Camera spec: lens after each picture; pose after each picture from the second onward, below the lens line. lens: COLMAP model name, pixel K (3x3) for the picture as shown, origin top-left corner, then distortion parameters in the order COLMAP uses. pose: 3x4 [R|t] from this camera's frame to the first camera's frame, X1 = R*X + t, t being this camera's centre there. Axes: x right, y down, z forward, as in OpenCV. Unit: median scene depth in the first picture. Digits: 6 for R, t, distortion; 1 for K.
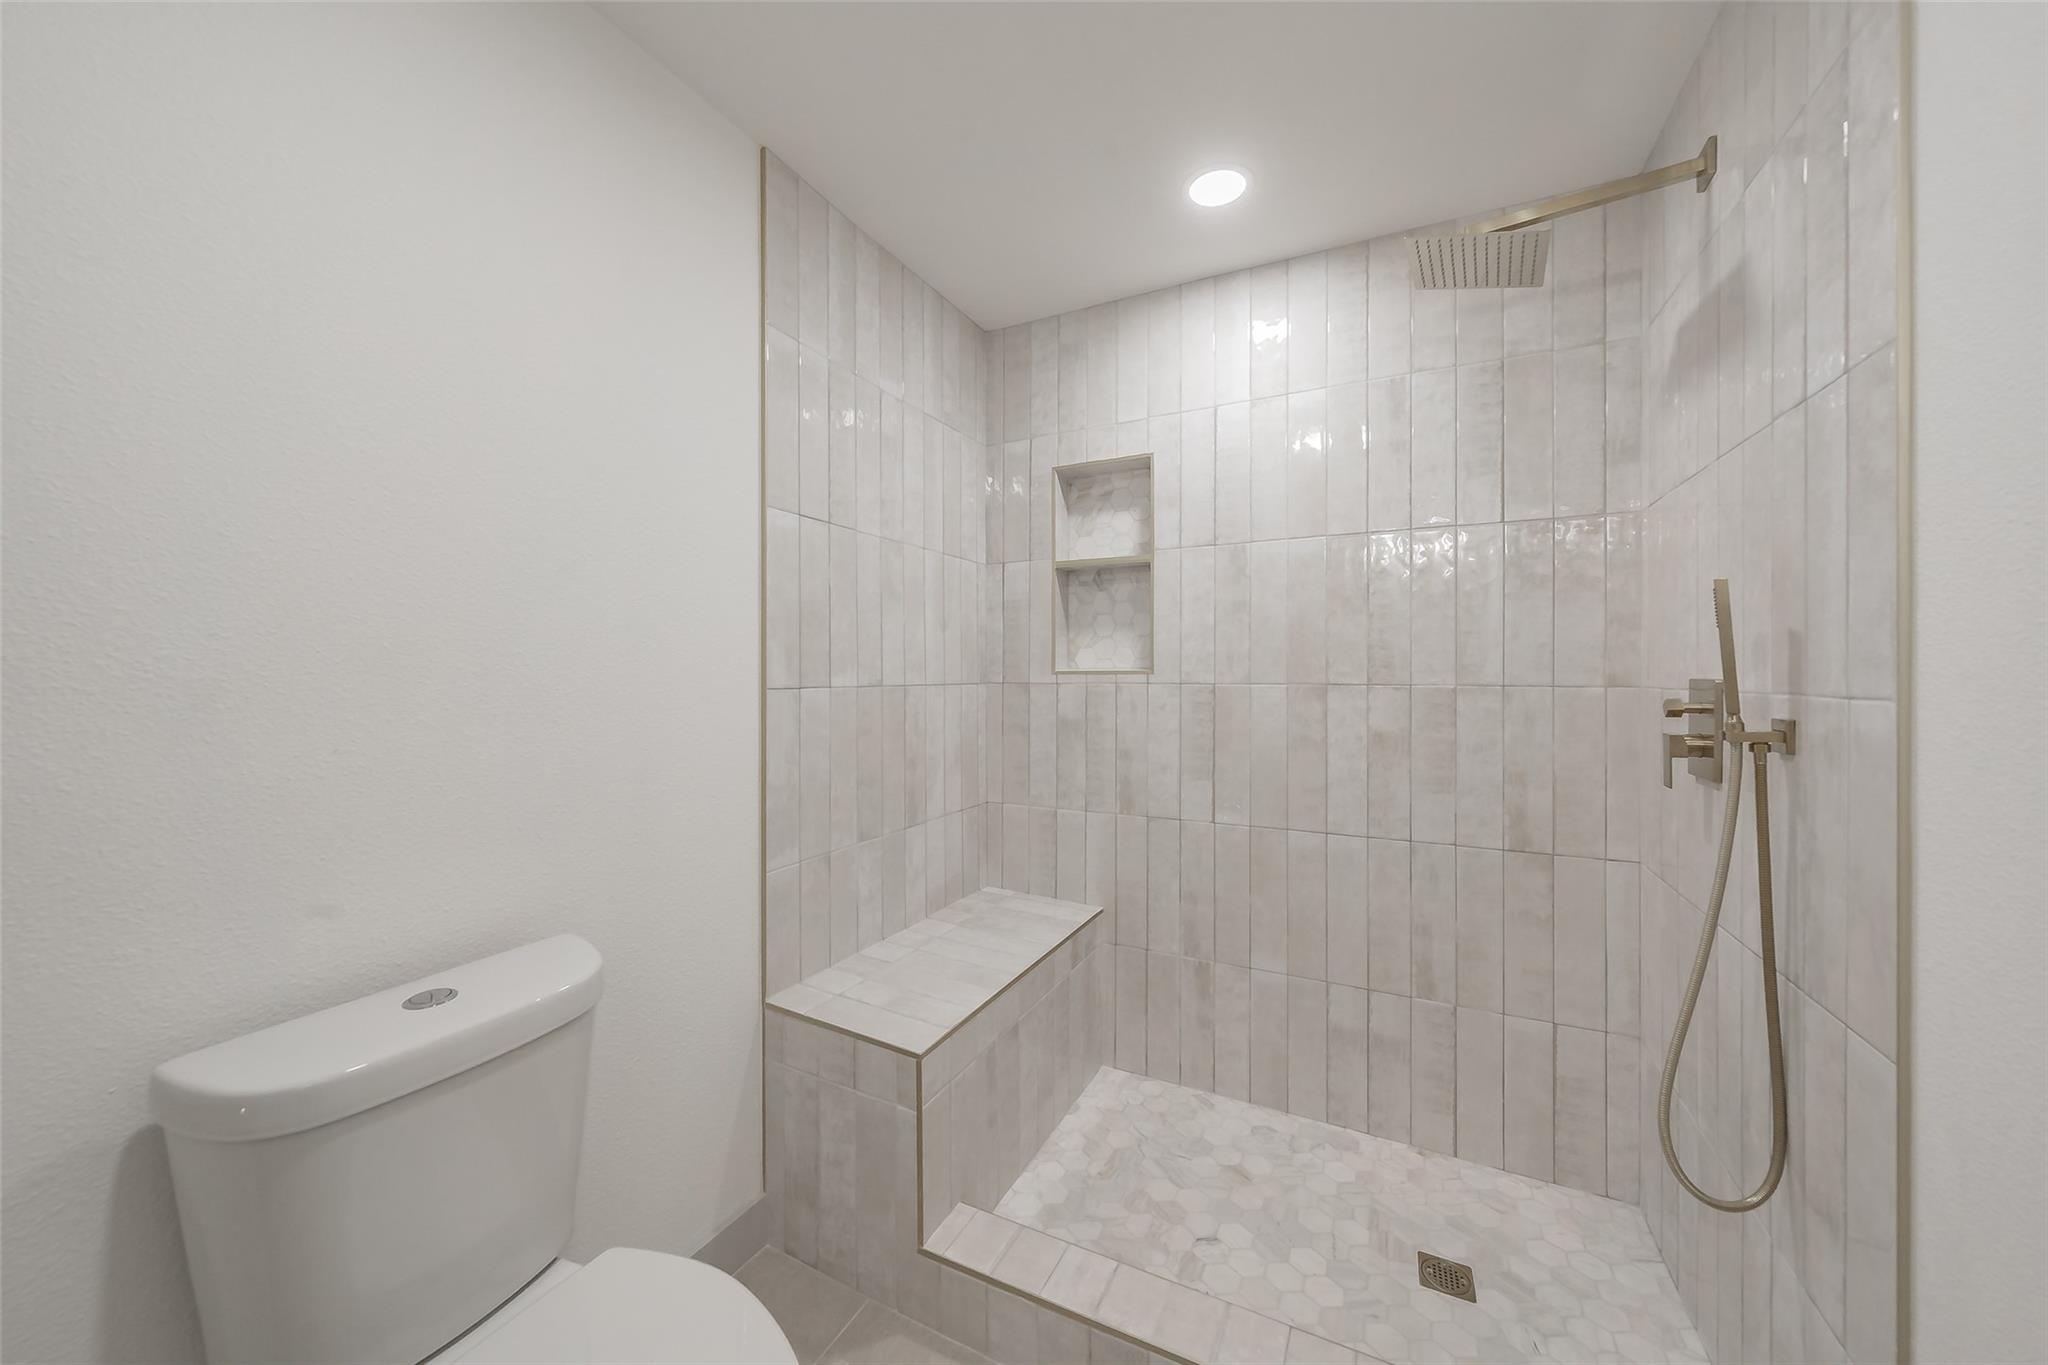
lens RADIAL K [[725.5, 0, 1057.0], [0, 725.5, 681.2], [0, 0, 1]] dist [-0.000179, -0.000122]
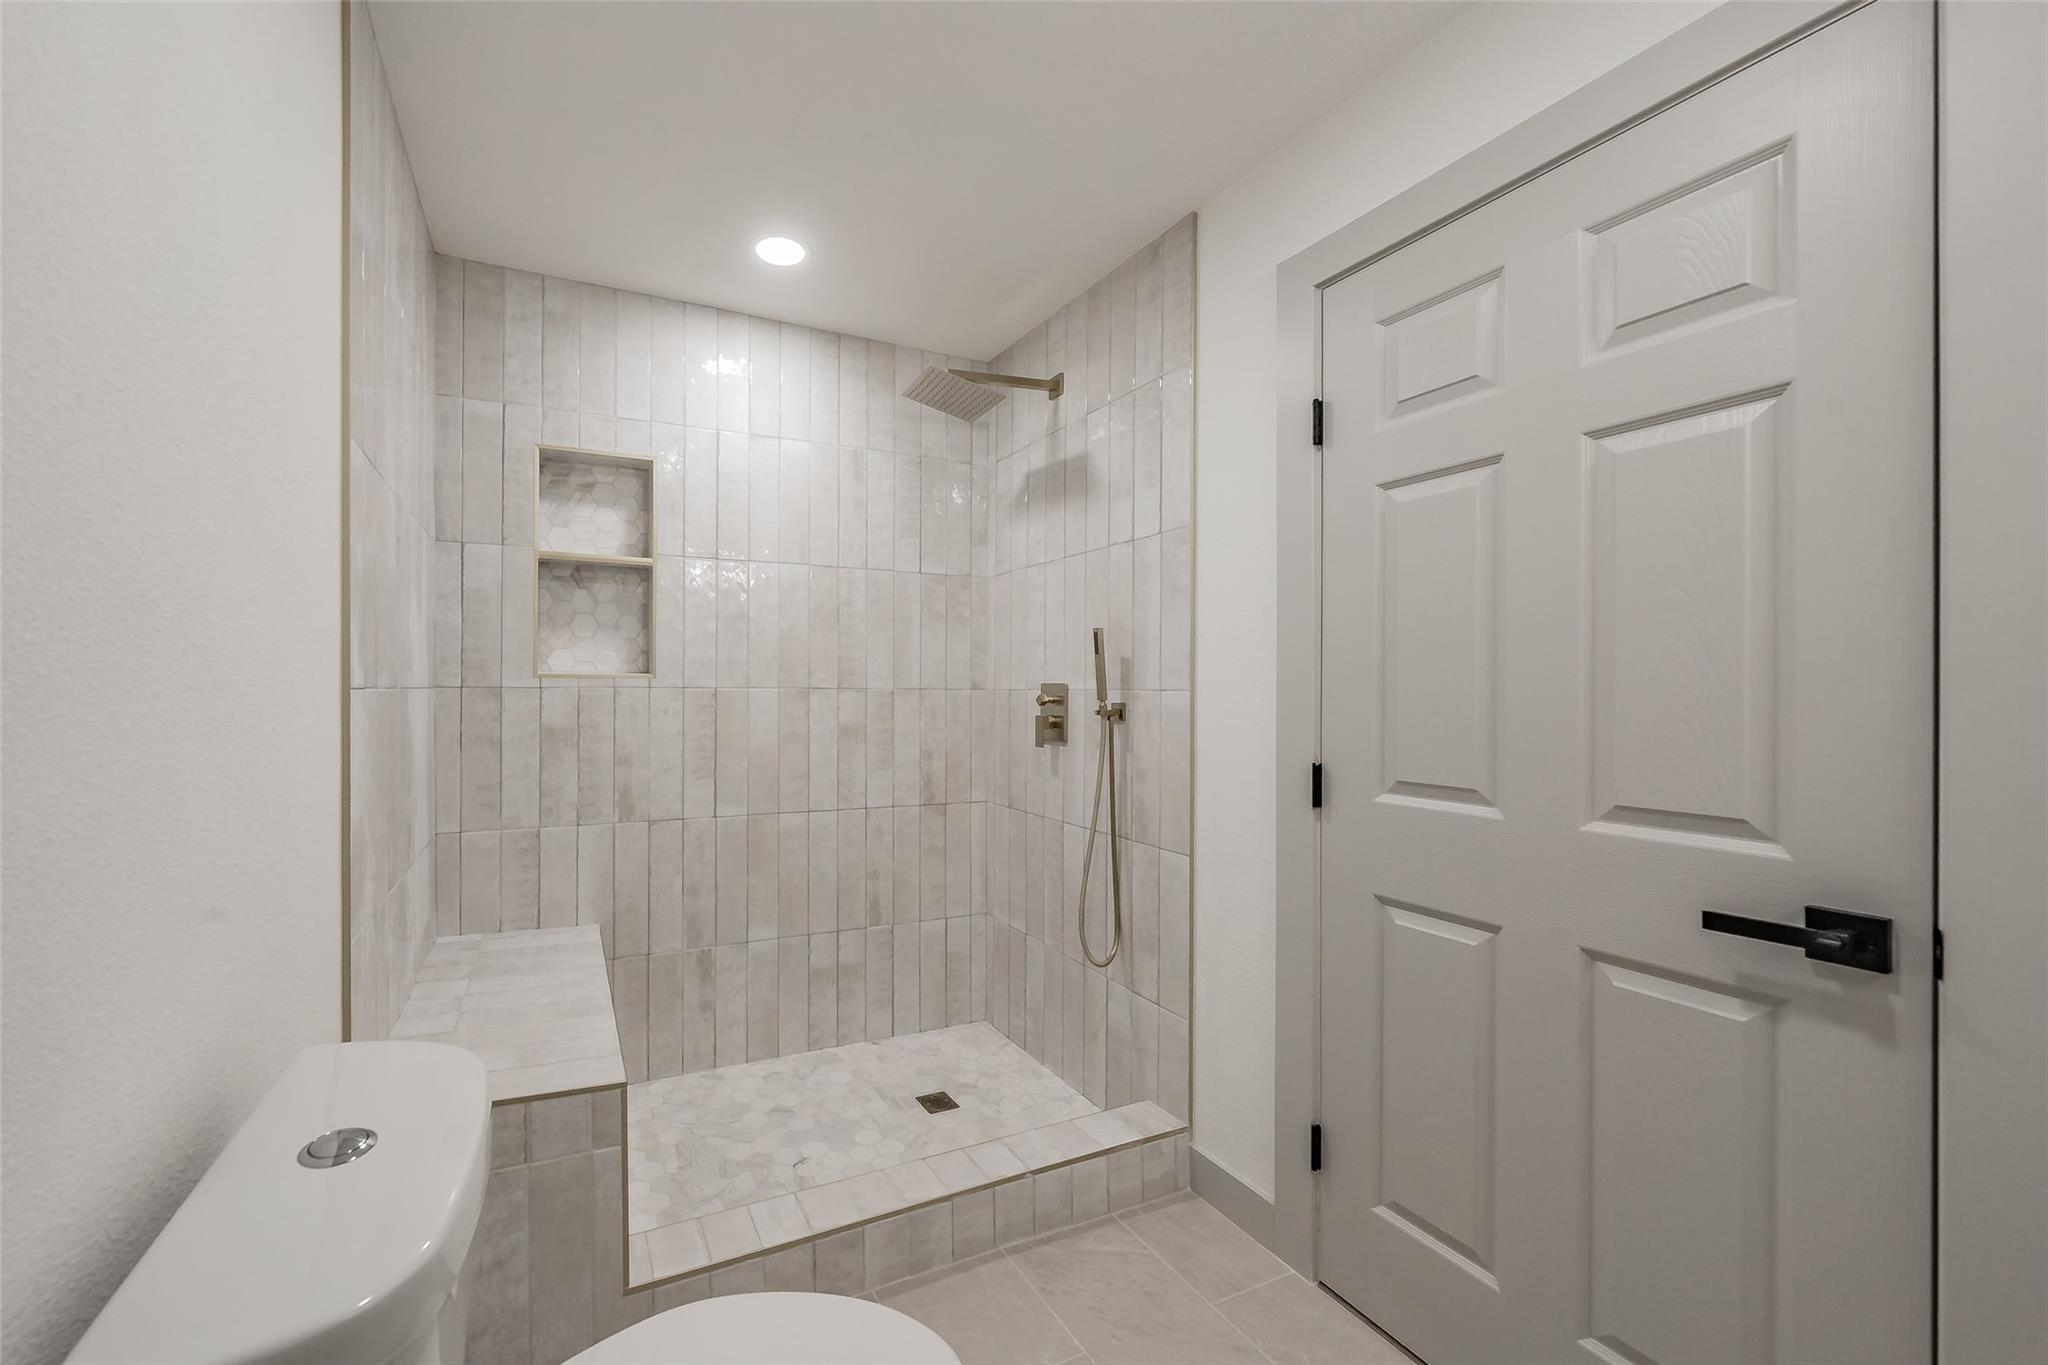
lens RADIAL K [[751.3, 0, 886.3], [0, 751.3, 698.6], [0, 0, 1]] dist [0.001086, -0.000034]
pose [[0.657058, -0.007339, 0.753804, -0.484155], [0.002705, 0.999969, 0.007377, 0.012825], [-0.753835, -0.002808, 0.657058, 0.082536]]
